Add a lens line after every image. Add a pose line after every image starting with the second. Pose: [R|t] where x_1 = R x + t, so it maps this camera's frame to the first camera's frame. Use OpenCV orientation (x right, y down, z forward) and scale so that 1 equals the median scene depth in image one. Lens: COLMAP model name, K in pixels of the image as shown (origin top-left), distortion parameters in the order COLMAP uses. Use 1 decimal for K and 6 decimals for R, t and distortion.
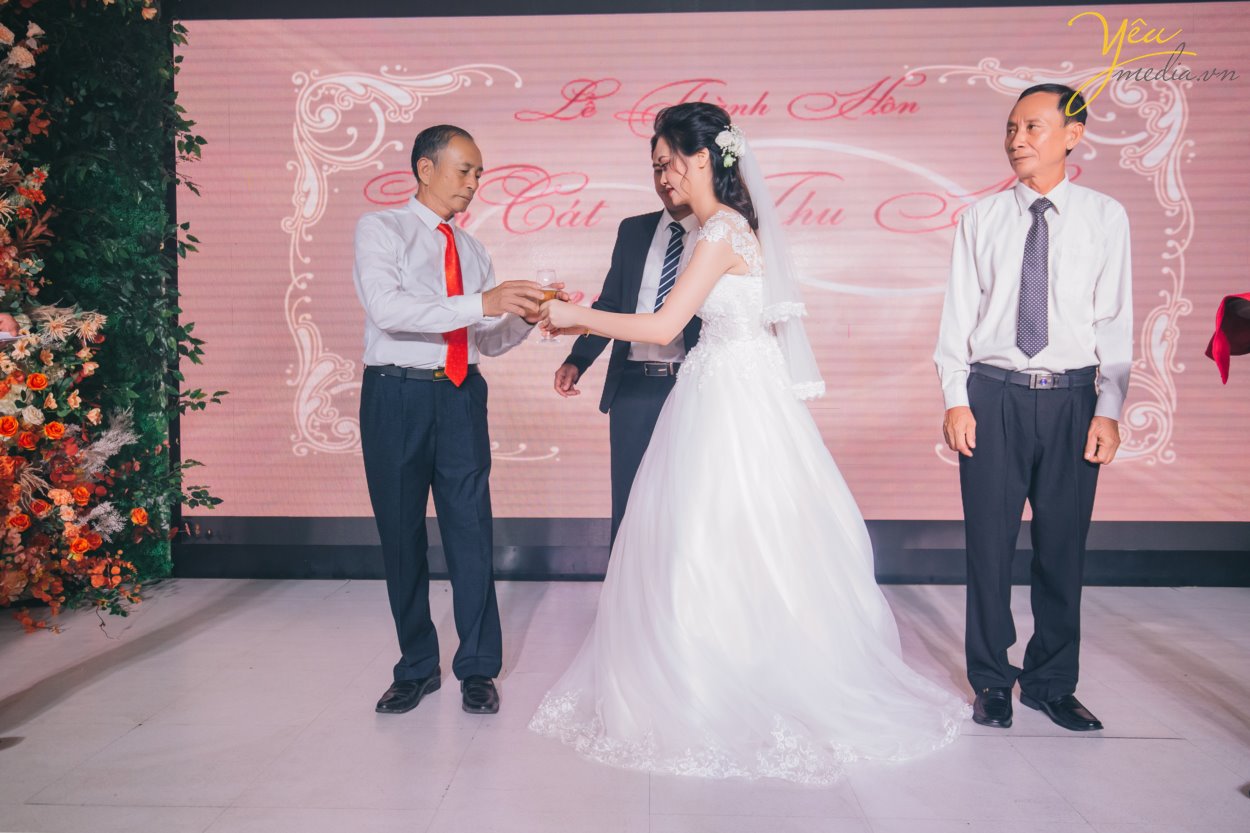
lens RADIAL K [[808.4, 0, 580.8], [0, 808.4, 378.1], [0, 0, 1]] dist [0.003709, -0.005828]
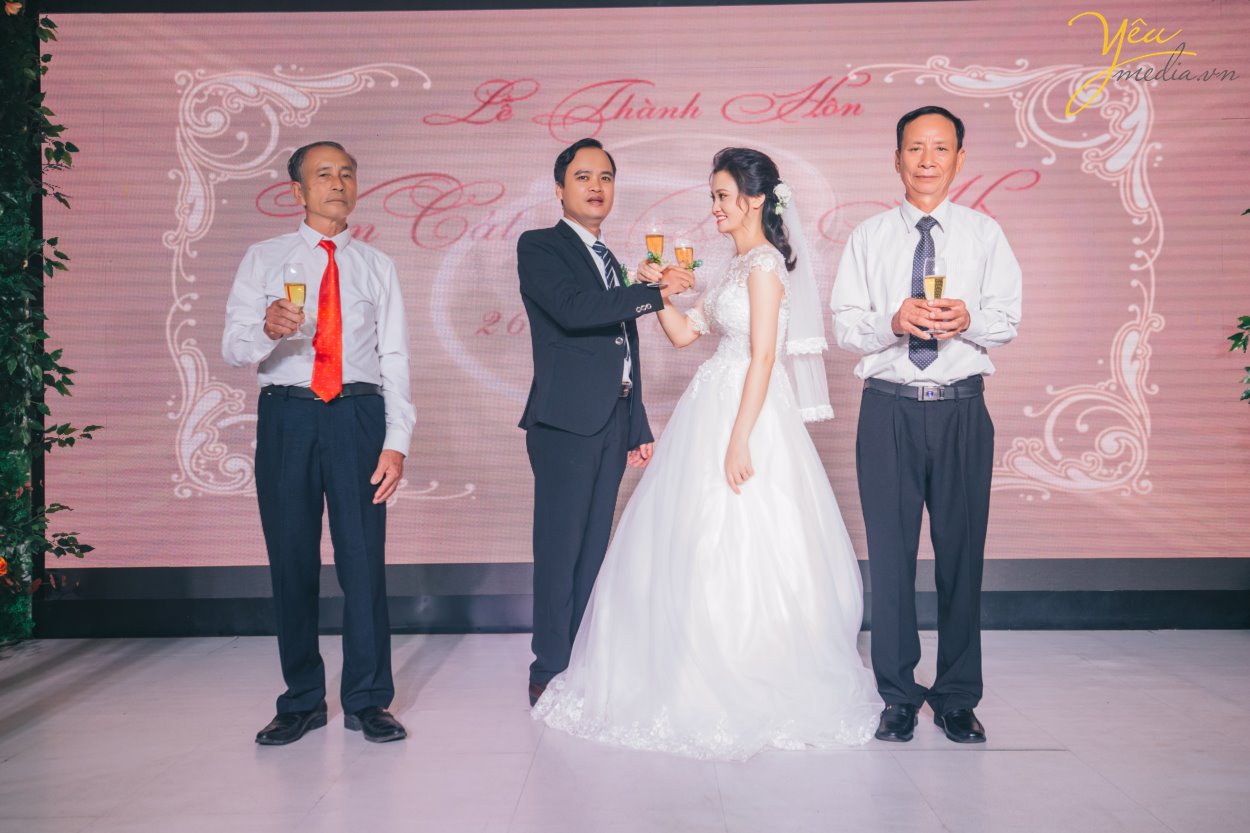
lens RADIAL K [[1158.6, 0, 635.5], [0, 1158.6, 401.1], [0, 0, 1]] dist [0.030539, 0.000000]
pose [[0.999627, -0.009799, 0.025473, 0.121403], [0.010817, 0.999135, -0.040153, 0.047603], [-0.025058, 0.040414, 0.998869, -0.301311]]
